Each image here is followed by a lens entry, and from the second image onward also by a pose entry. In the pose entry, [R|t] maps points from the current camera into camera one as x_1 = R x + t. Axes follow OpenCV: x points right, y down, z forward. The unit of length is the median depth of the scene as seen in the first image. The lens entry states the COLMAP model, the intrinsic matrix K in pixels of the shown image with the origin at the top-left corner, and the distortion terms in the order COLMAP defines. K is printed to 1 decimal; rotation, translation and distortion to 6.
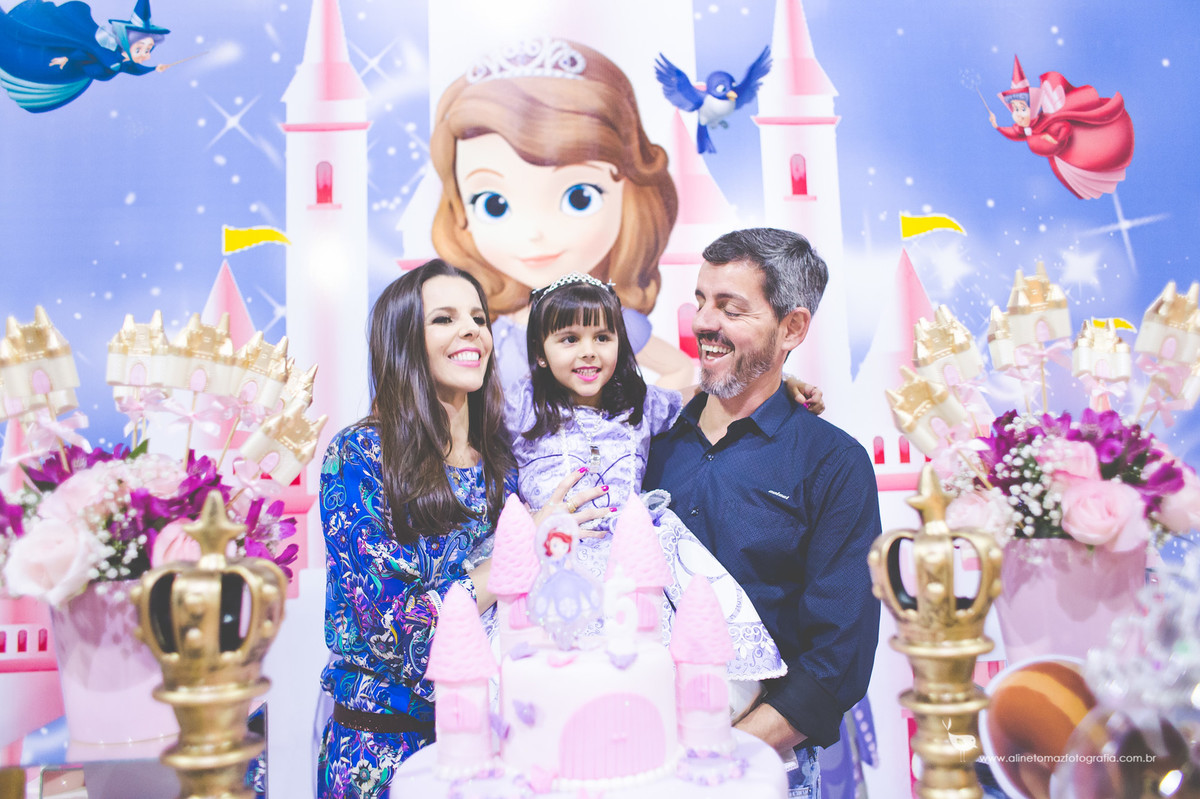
lens RADIAL K [[978.9, 0, 600.0], [0, 978.9, 399.5], [0, 0, 1]] dist [0.001240, 0.007387]
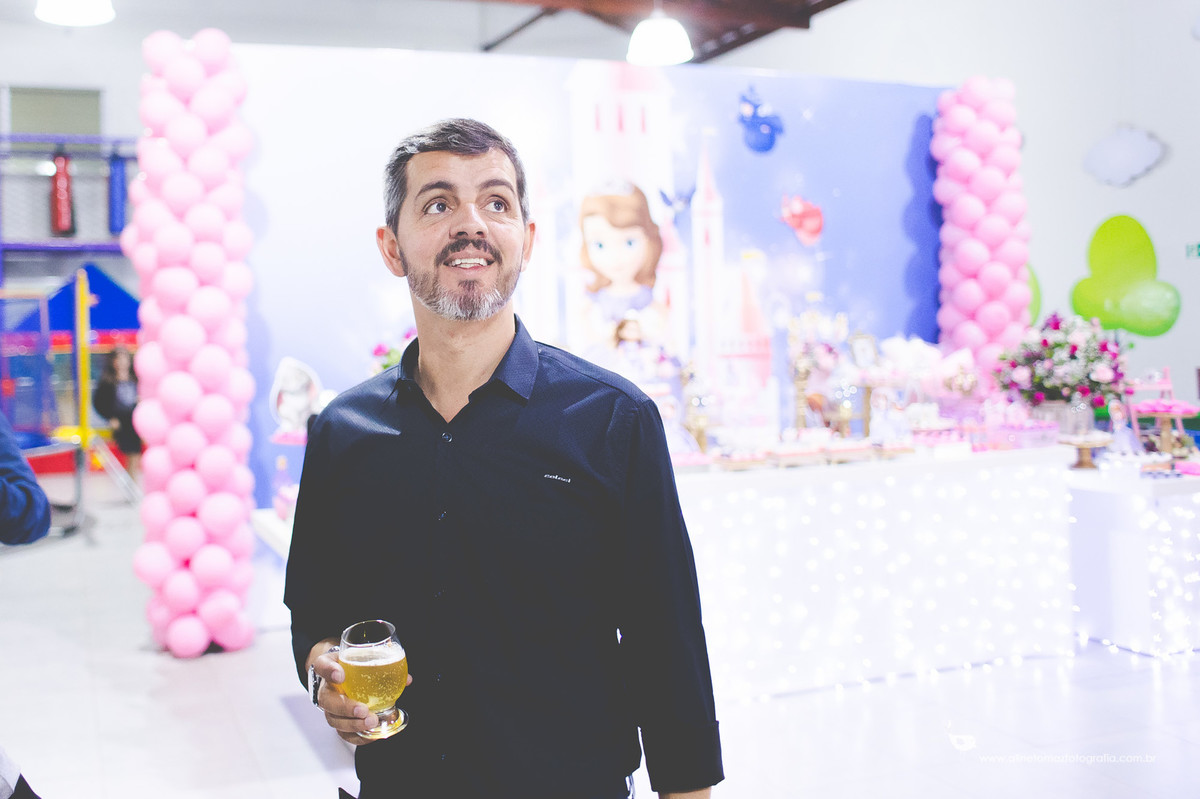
lens RADIAL K [[1105.4, 0, 600.0], [0, 1105.4, 399.5], [0, 0, 1]] dist [-0.009106, -0.000441]
pose [[0.958697, -0.009468, 0.284272, -0.924225], [-0.025803, 0.992430, 0.120071, -0.141662], [-0.283257, -0.122447, 0.951195, -1.796486]]
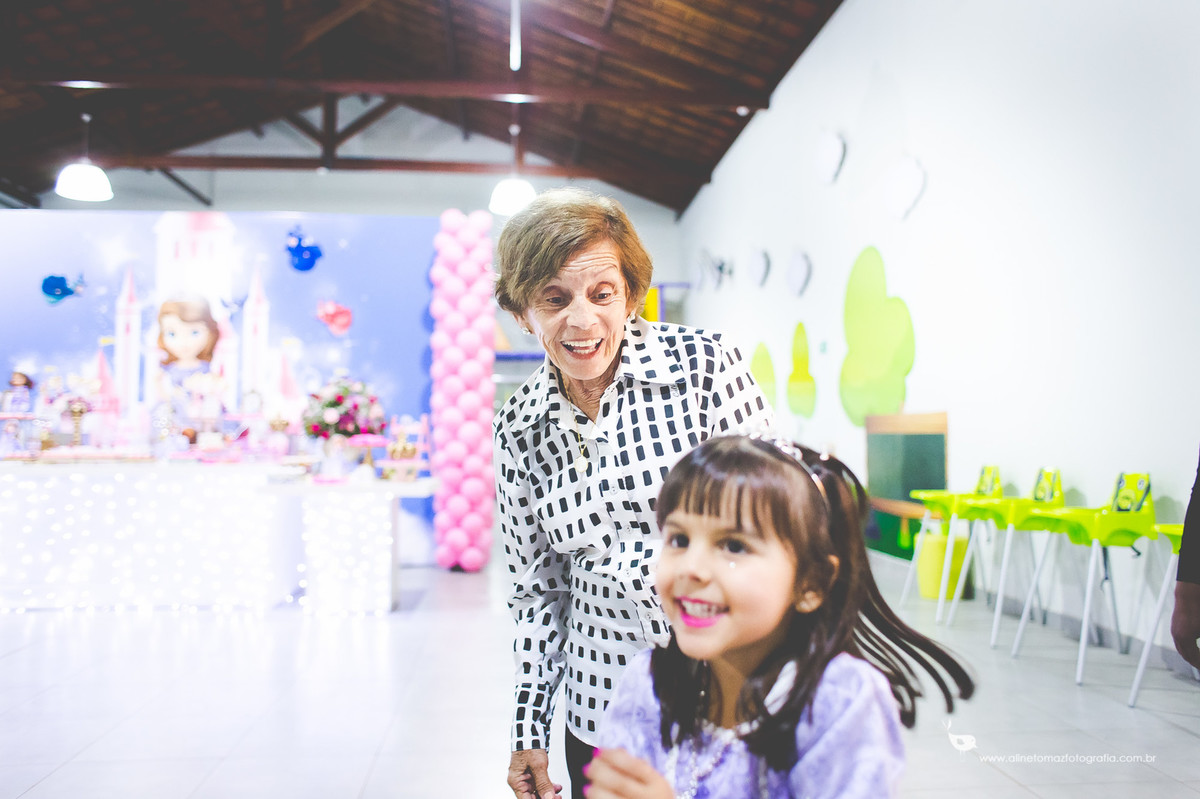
lens RADIAL K [[978.9, 0, 600.0], [0, 978.9, 399.5], [0, 0, 1]] dist [0.001240, 0.007387]
pose [[0.999244, 0.033960, 0.018916, 1.486766], [-0.034549, 0.998899, 0.031741, -0.119661], [-0.017818, -0.032370, 0.999317, -2.841937]]
